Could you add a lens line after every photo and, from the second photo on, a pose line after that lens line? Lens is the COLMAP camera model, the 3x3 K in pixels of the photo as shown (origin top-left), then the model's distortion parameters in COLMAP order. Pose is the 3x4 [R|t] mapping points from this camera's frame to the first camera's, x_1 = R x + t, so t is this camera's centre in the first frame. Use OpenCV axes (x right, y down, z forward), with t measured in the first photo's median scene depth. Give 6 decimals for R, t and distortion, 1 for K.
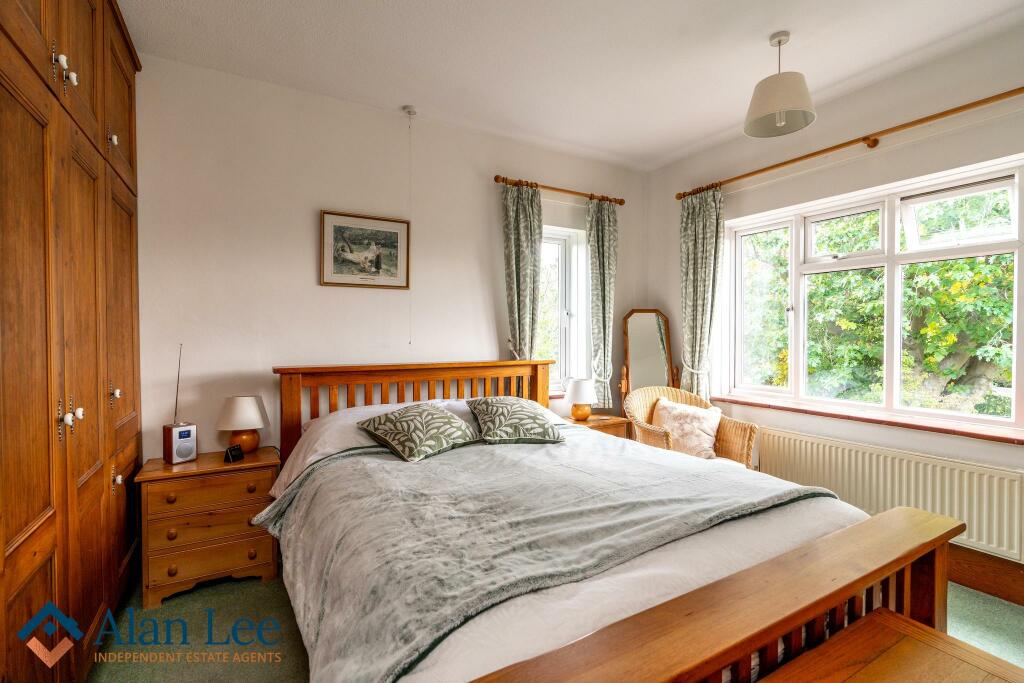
lens RADIAL K [[471.8, 0, 509.0], [0, 471.8, 339.2], [0, 0, 1]] dist [-0.005824, 0.000584]
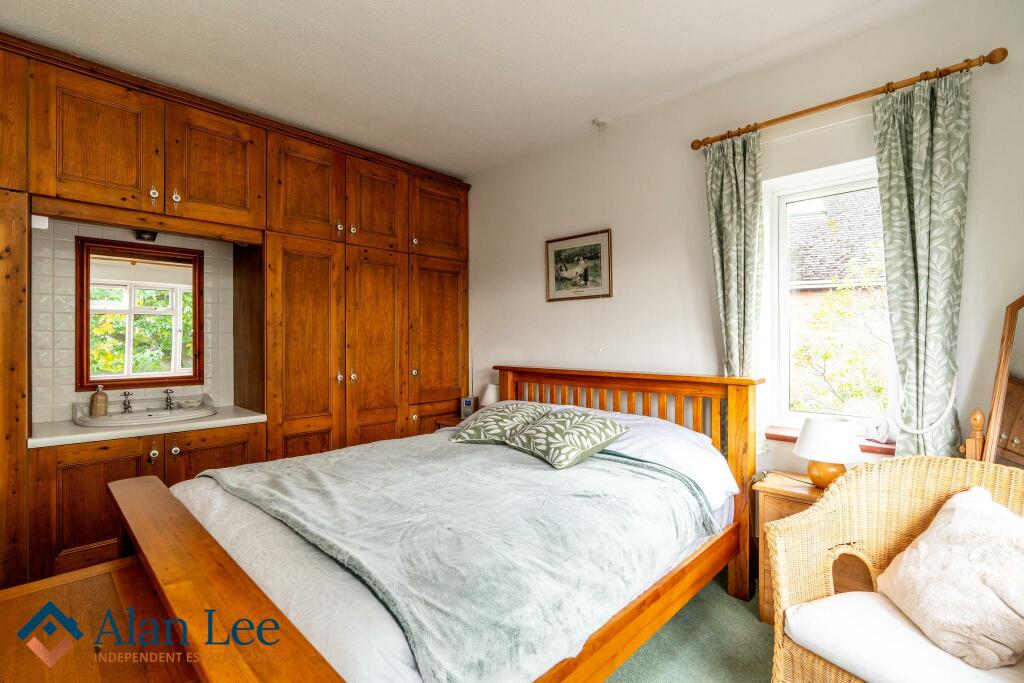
lens RADIAL K [[471.8, 0, 508.0], [0, 471.8, 341.6], [0, 0, 1]] dist [-0.005824, 0.000584]
pose [[0.266514, 0.001846, -0.963829, 0.729356], [-0.007603, 0.999971, -0.000187, -0.008561], [0.963801, 0.007377, 0.266520, 0.546392]]
